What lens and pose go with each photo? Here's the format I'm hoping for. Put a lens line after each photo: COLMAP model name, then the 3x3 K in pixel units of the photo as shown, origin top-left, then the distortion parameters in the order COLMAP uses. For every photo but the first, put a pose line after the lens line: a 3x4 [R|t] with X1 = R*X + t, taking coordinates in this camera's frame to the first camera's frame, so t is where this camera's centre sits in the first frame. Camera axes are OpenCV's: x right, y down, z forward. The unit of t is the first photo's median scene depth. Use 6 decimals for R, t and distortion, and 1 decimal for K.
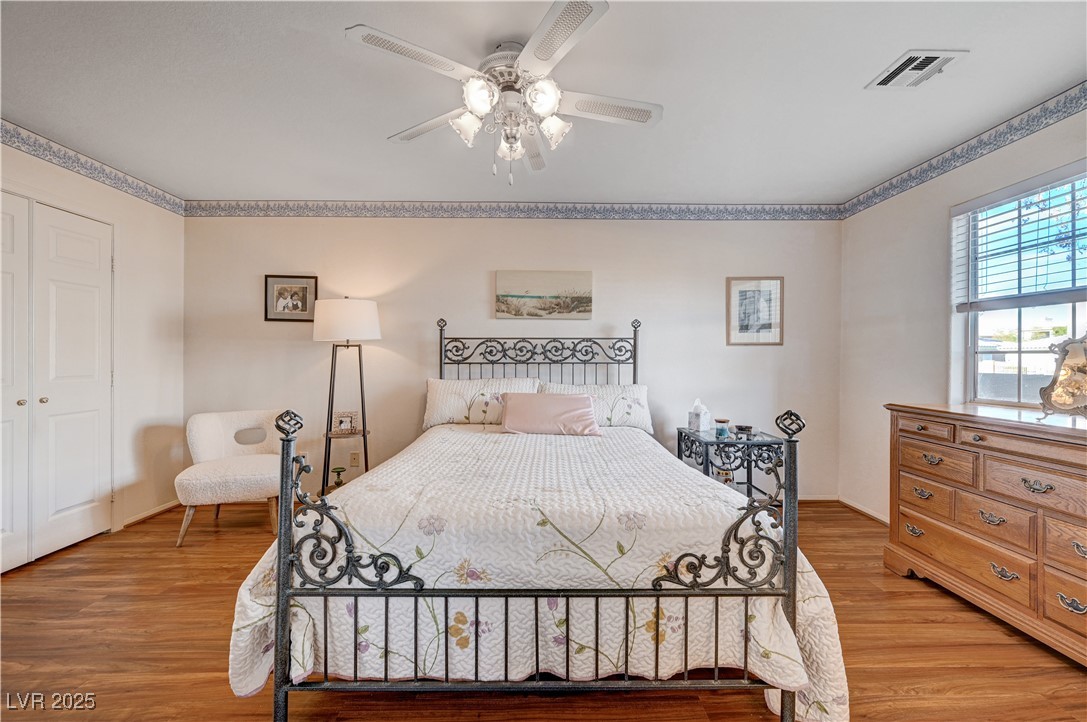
lens RADIAL K [[432.0, 0, 548.6], [0, 432.0, 360.0], [0, 0, 1]] dist [0.000925, -0.000476]
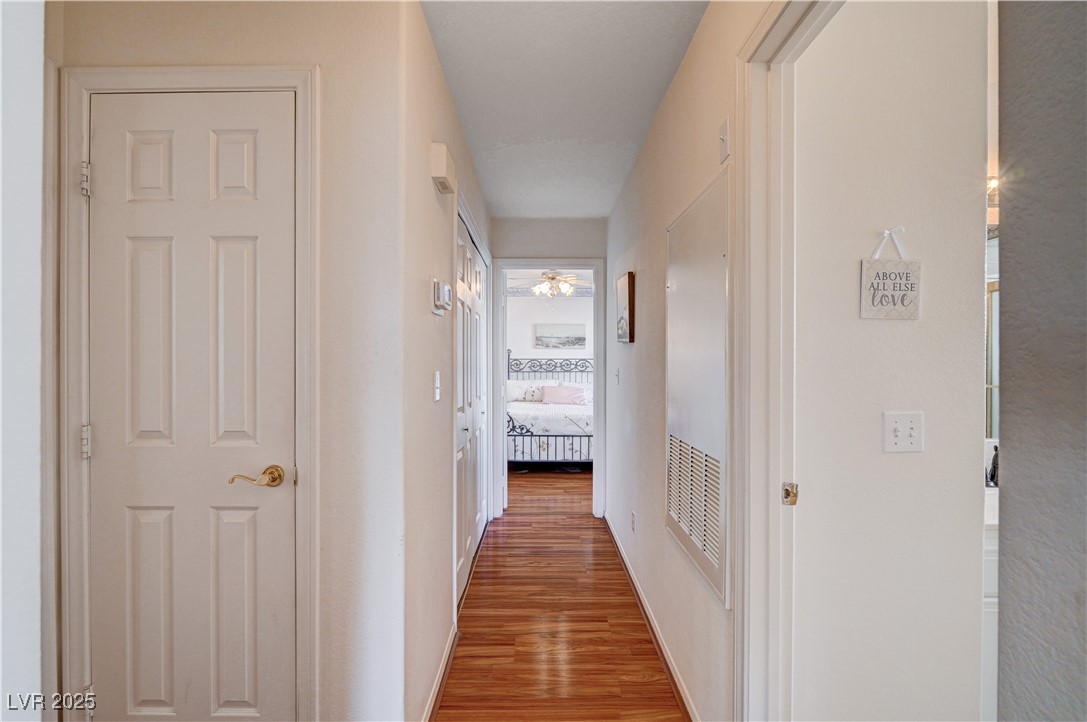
lens RADIAL K [[479.1, 0, 548.0], [0, 479.1, 361.1], [0, 0, 1]] dist [-0.005228, -0.000705]
pose [[0.999945, -0.000321, -0.010451, -0.117323], [0.000234, 0.999965, -0.008362, -0.056921], [0.010454, 0.008359, 0.999910, -2.947169]]
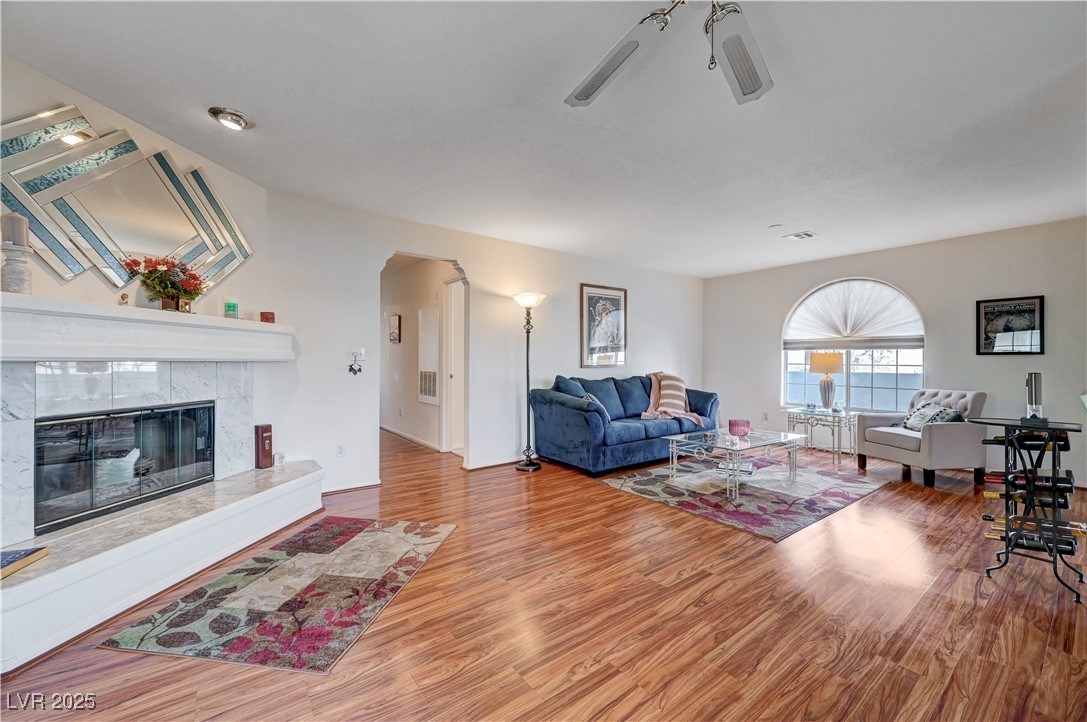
lens RADIAL K [[432.0, 0, 545.5], [0, 432.0, 360.4], [0, 0, 1]] dist [0.000925, -0.000476]
pose [[0.809620, 0.000764, 0.586954, -1.262018], [0.002433, 0.999986, -0.004658, 0.069810], [-0.586949, 0.005199, 0.809607, -5.662118]]
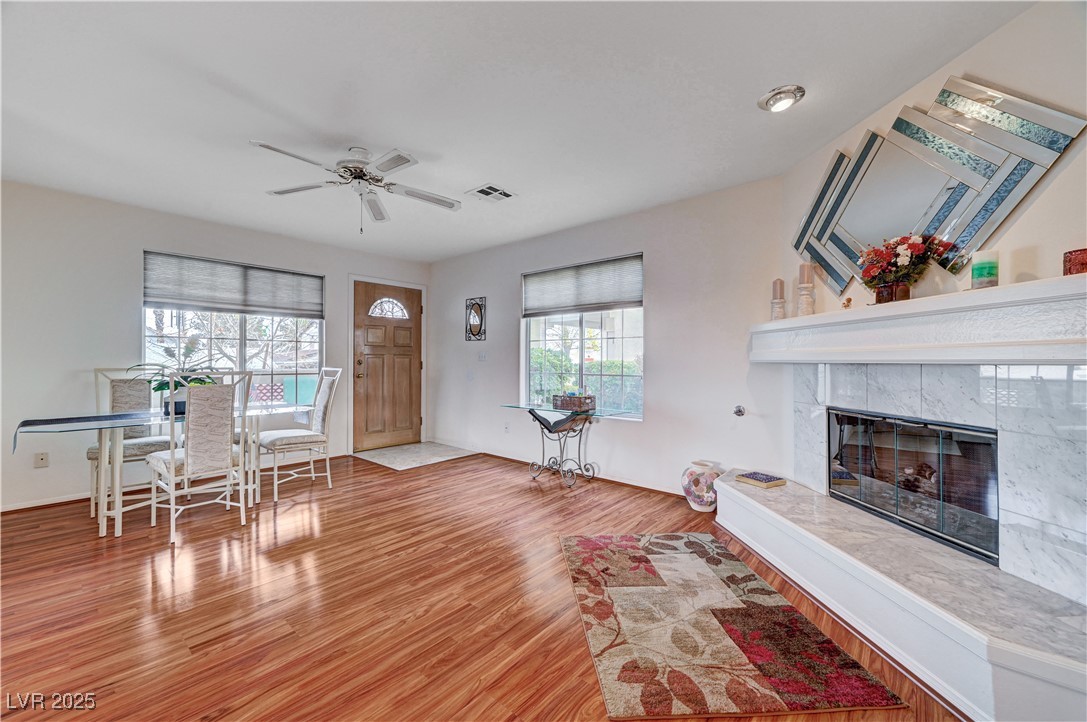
lens RADIAL K [[432.0, 0, 546.3], [0, 432.0, 357.2], [0, 0, 1]] dist [0.000925, -0.000476]
pose [[-0.668487, -0.010946, -0.743643, 0.510095], [-0.008301, 0.999939, -0.007256, 0.059727], [0.743677, 0.001323, -0.668537, -3.073192]]
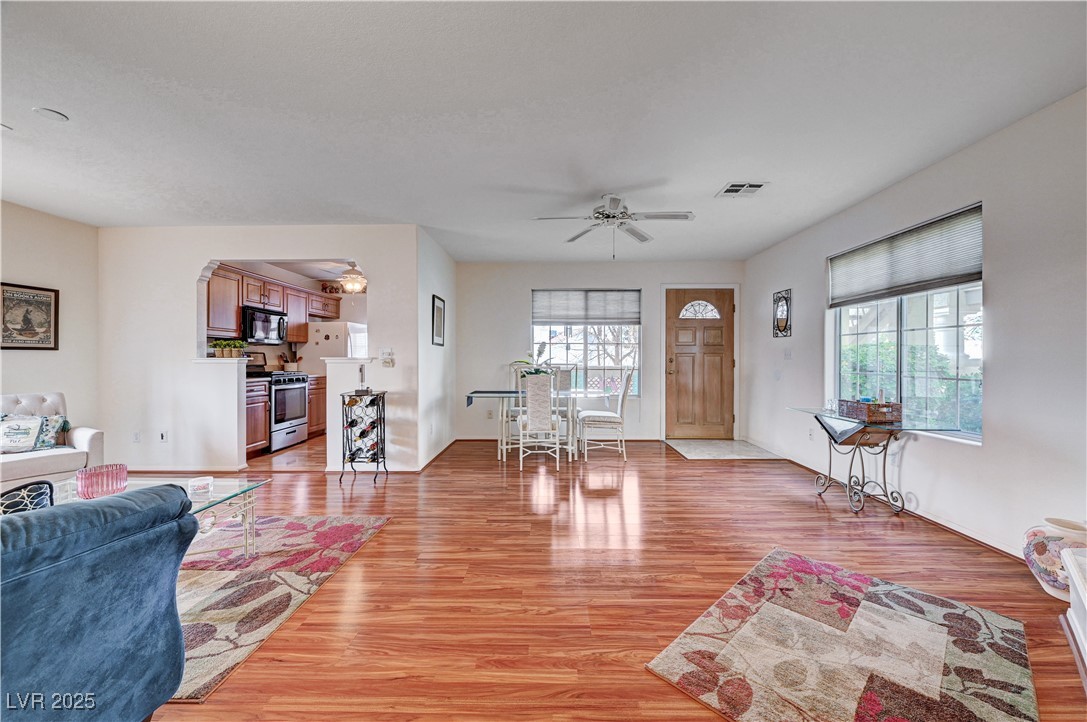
lens RADIAL K [[432.0, 0, 541.4], [0, 432.0, 355.5], [0, 0, 1]] dist [0.000925, -0.000476]
pose [[-0.999071, -0.002965, 0.042984, -0.109811], [-0.002996, 0.999995, -0.000664, 0.050112], [-0.042982, -0.000792, -0.999076, -2.453398]]
